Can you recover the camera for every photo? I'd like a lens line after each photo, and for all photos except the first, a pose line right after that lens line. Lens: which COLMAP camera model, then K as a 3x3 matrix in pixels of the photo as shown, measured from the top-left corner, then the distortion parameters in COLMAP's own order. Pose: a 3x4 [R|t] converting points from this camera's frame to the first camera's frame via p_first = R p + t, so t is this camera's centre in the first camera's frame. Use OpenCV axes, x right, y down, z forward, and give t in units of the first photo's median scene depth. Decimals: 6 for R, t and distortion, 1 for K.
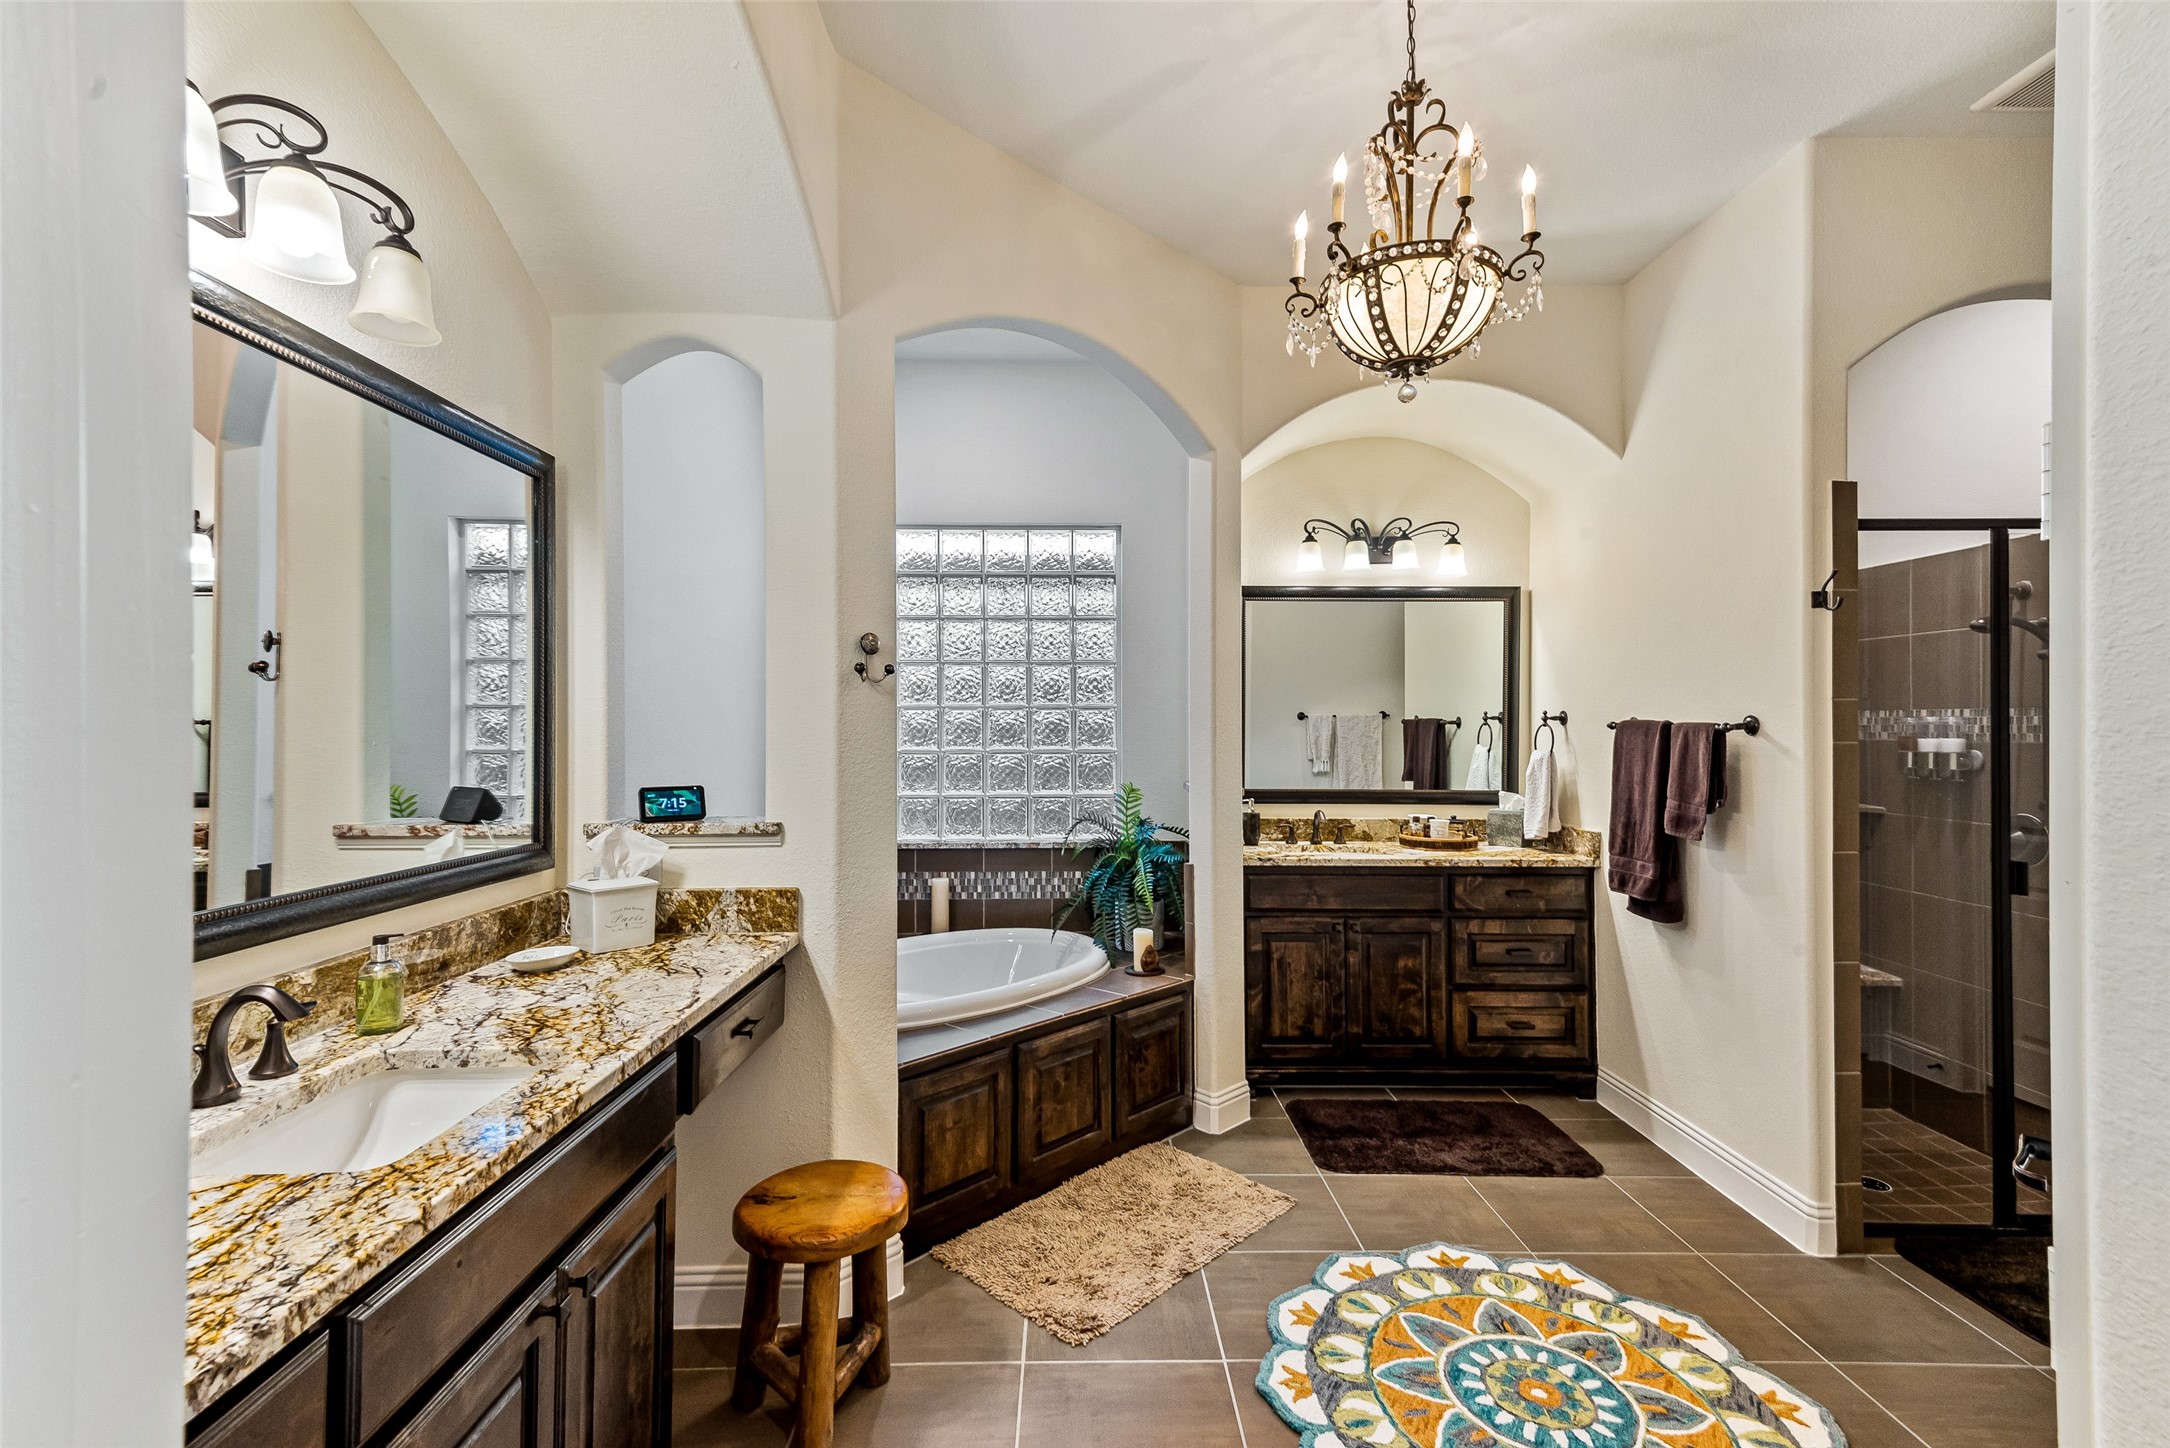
lens RADIAL K [[1116.3, 0, 1085.0], [0, 1116.3, 724.0], [0, 0, 1]] dist [0.162488, -0.000012]
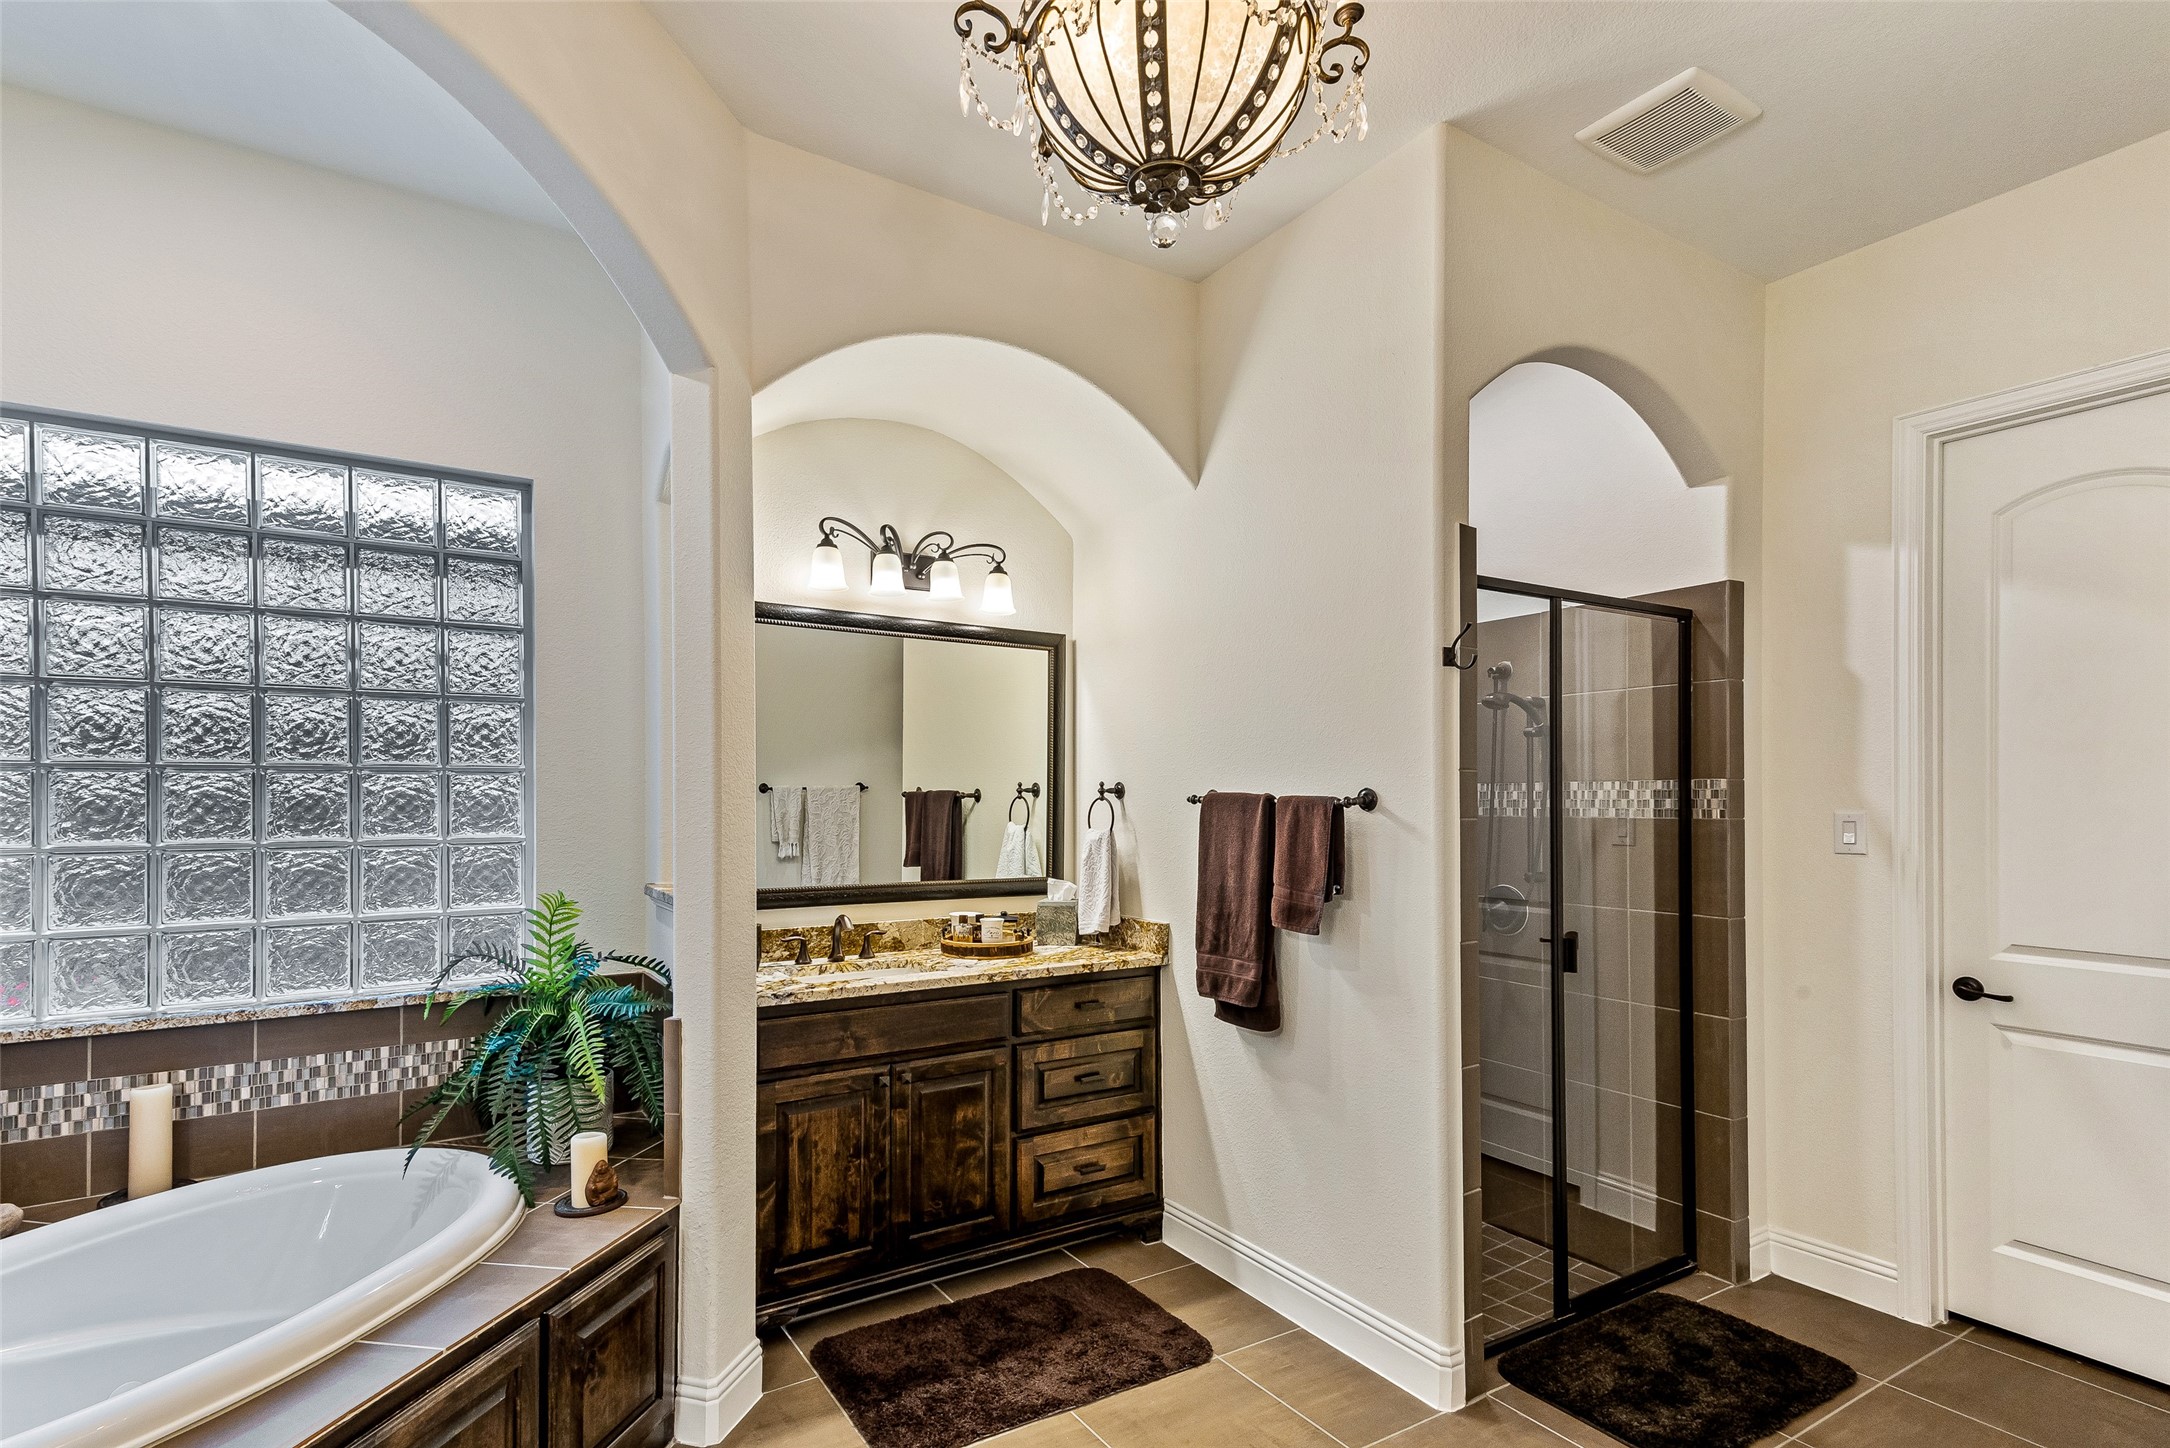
lens RADIAL K [[1115.5, 0, 1078.5], [0, 1115.5, 797.2], [0, 0, 1]] dist [0.094814, -0.043962]
pose [[0.861781, 0.000531, 0.507280, -0.032109], [-0.001401, 0.999998, 0.001334, -0.001292], [-0.507278, -0.001861, 0.861780, 0.318268]]
